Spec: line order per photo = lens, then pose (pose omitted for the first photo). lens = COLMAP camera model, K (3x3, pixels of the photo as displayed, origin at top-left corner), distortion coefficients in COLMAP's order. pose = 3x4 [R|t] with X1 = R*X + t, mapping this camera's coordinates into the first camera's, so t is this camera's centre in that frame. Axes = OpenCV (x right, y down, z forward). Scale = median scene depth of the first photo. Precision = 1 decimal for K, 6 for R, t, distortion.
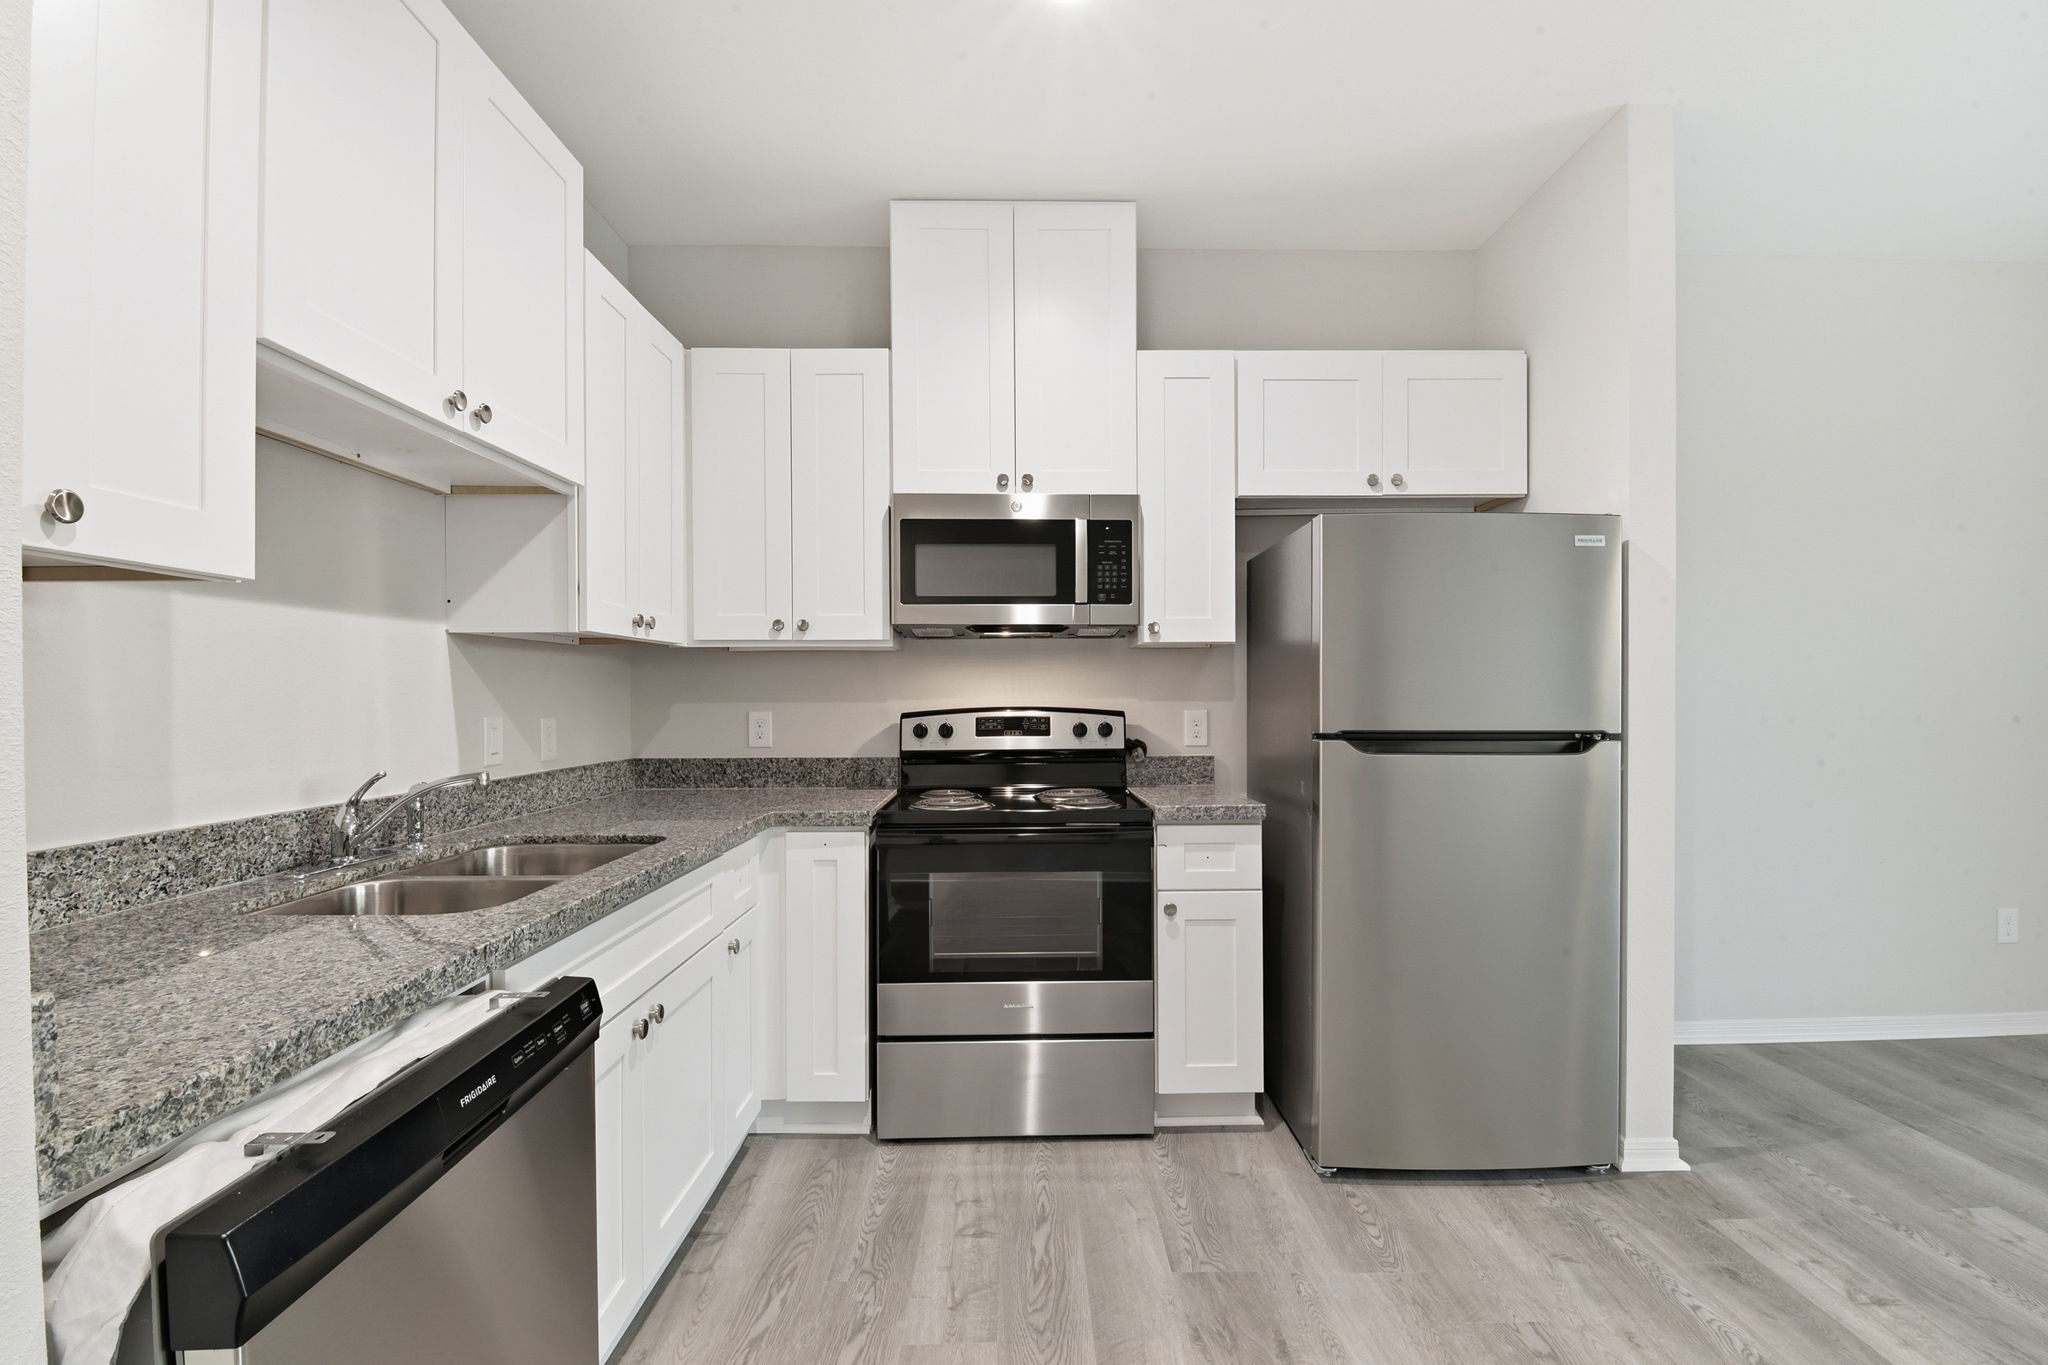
lens RADIAL K [[914.5, 0, 1043.5], [0, 914.5, 696.7], [0, 0, 1]] dist [-0.000470, -0.000262]
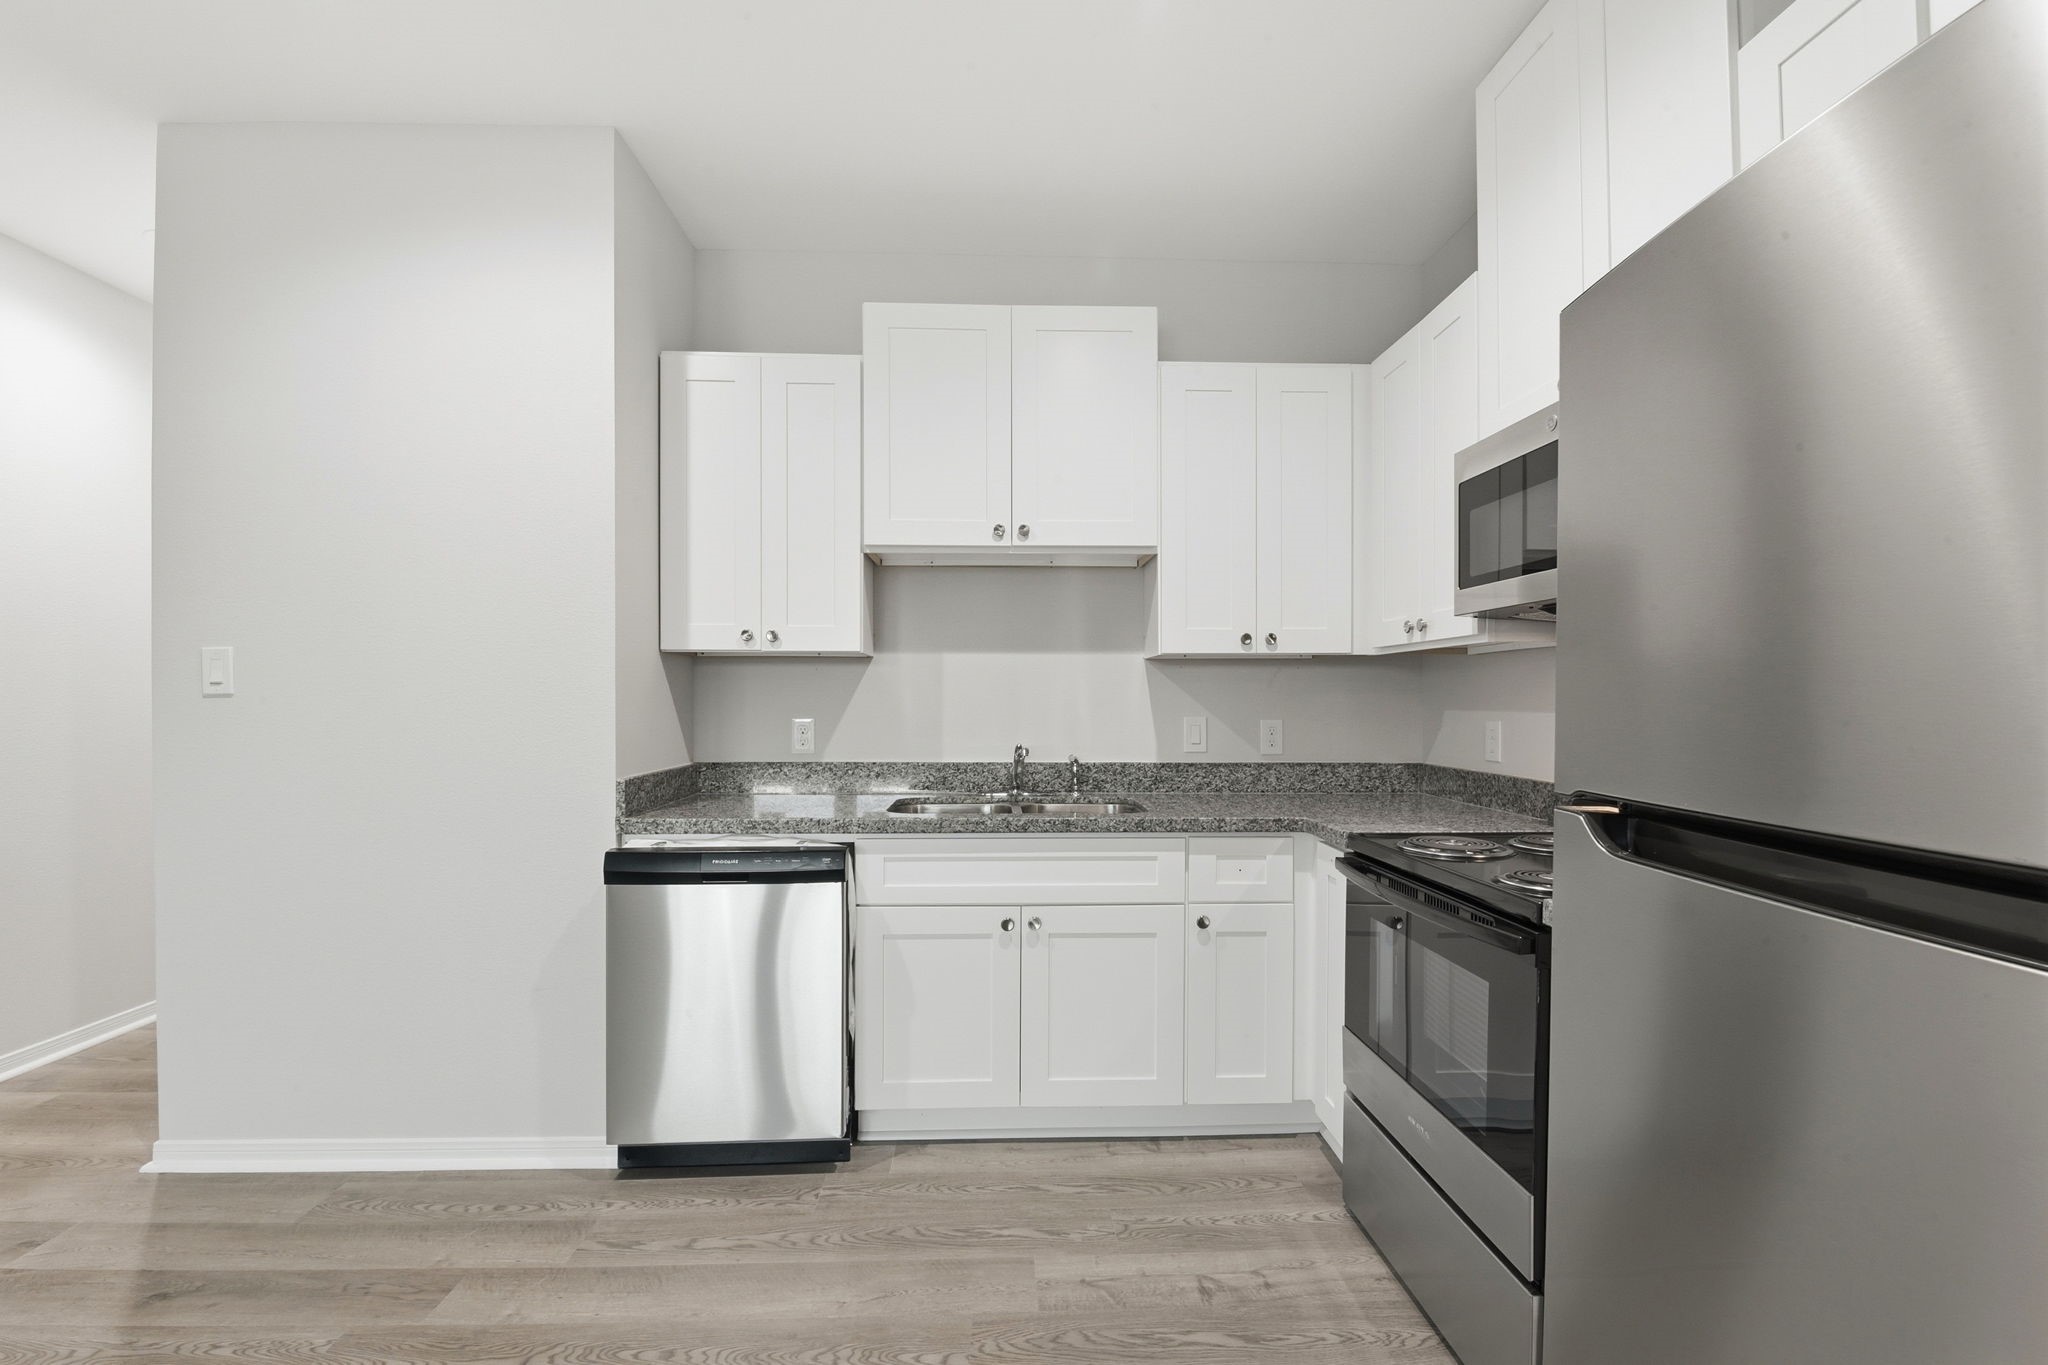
lens RADIAL K [[901.9, 0, 1029.1], [0, 901.9, 700.1], [0, 0, 1]] dist [-0.000664, -0.011173]
pose [[0.017871, 0.003789, -0.999833, 0.735621], [-0.003610, 0.999987, 0.003725, -0.007389], [0.999834, 0.003543, 0.017884, 0.715860]]
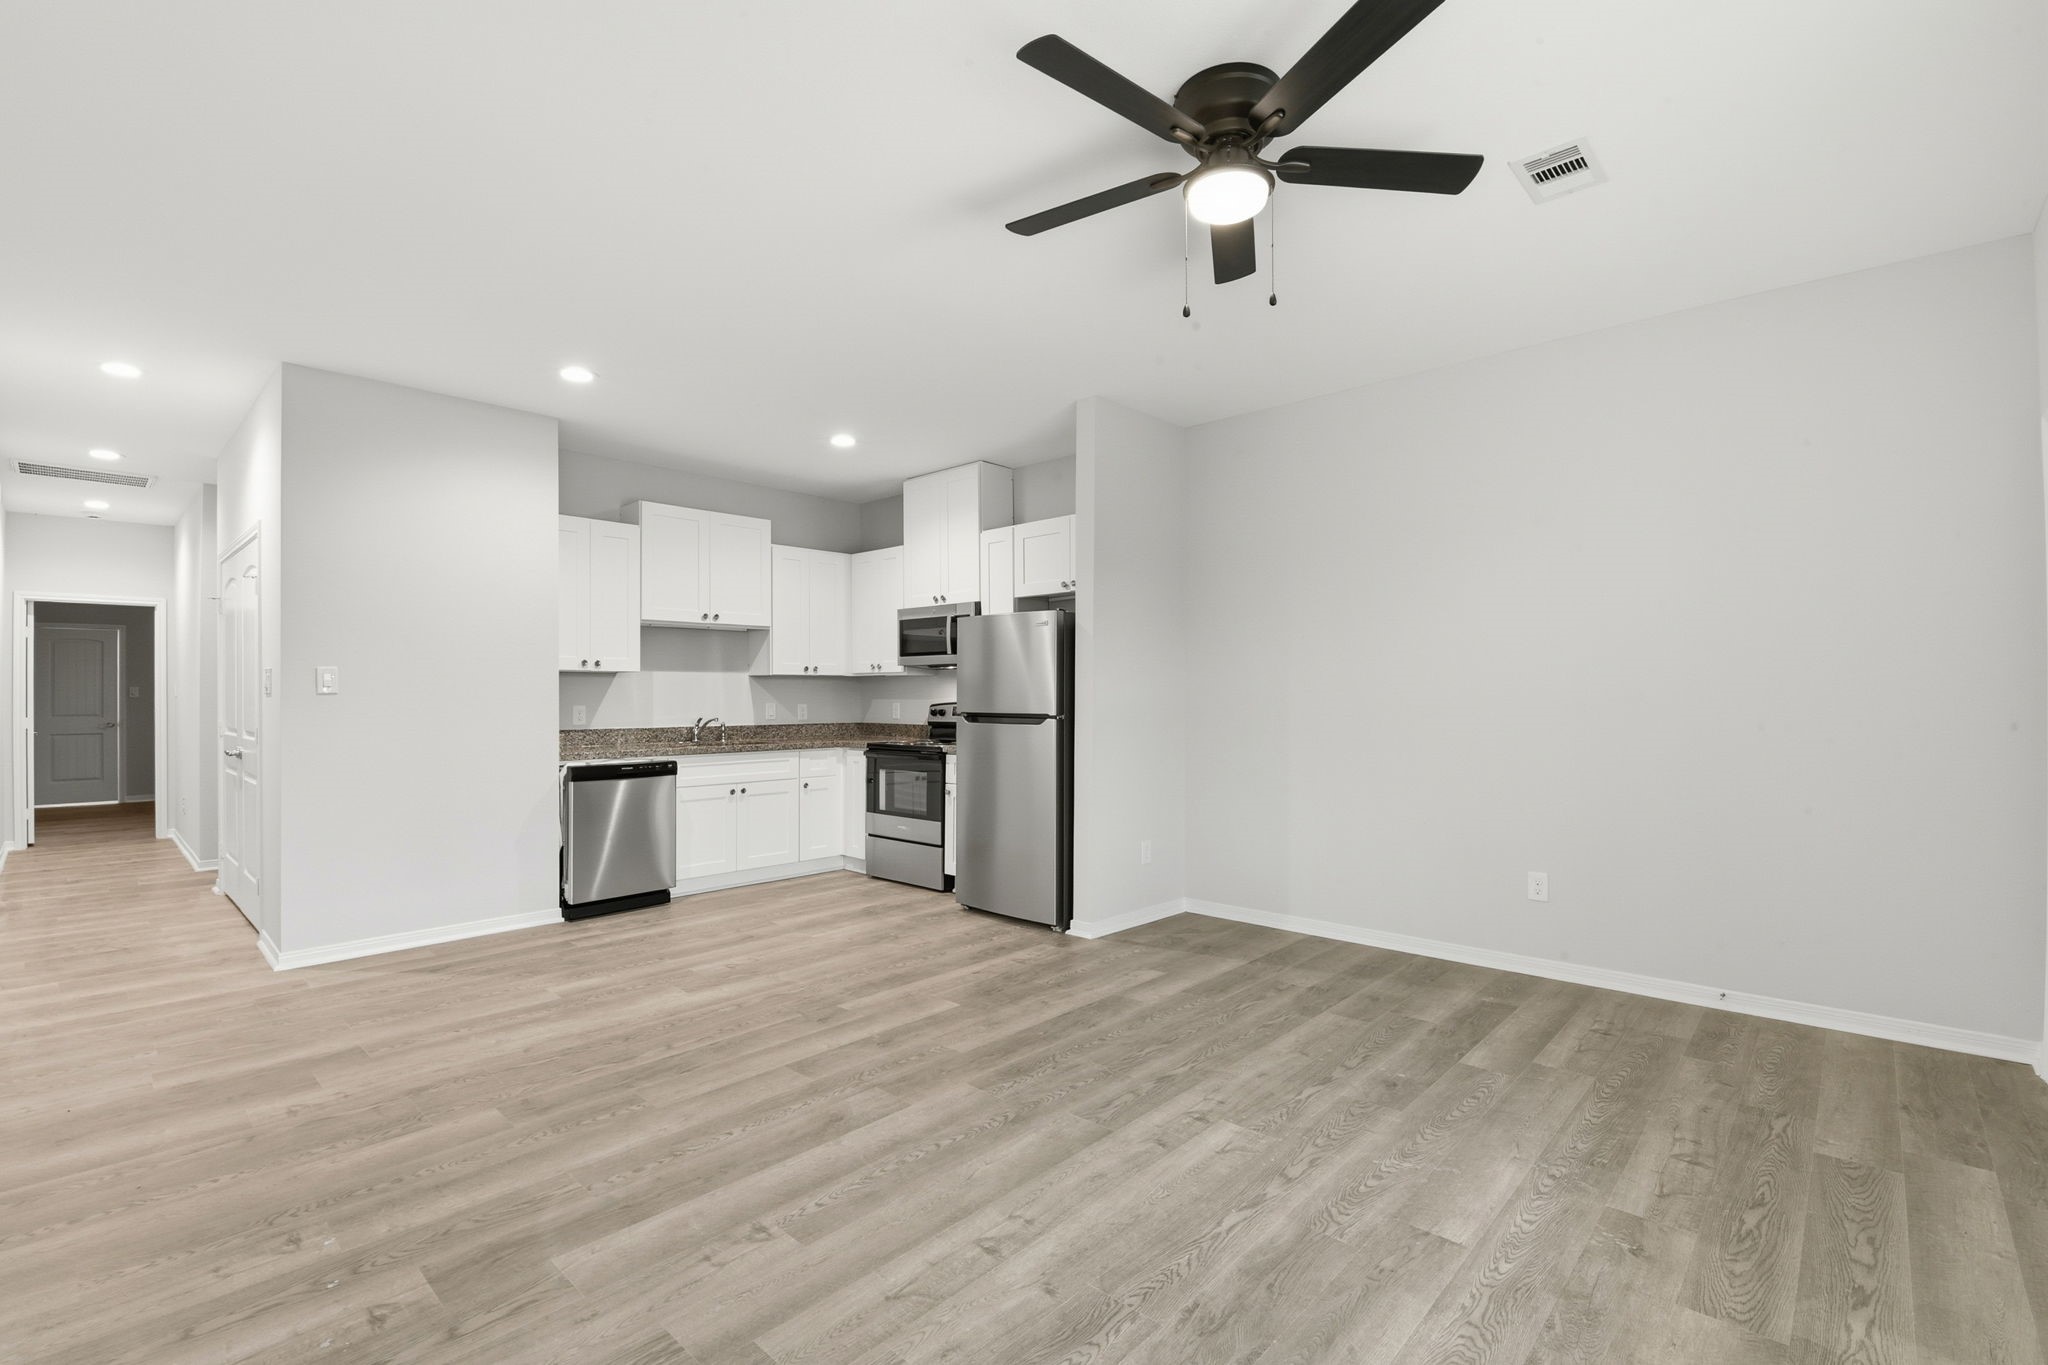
lens RADIAL K [[901.9, 0, 1029.1], [0, 901.9, 700.1], [0, 0, 1]] dist [-0.000664, -0.011173]
pose [[0.712812, 0.005821, -0.701331, 1.975912], [-0.001514, 0.999976, 0.006761, -0.008536], [0.701354, -0.003758, 0.712803, -0.471022]]
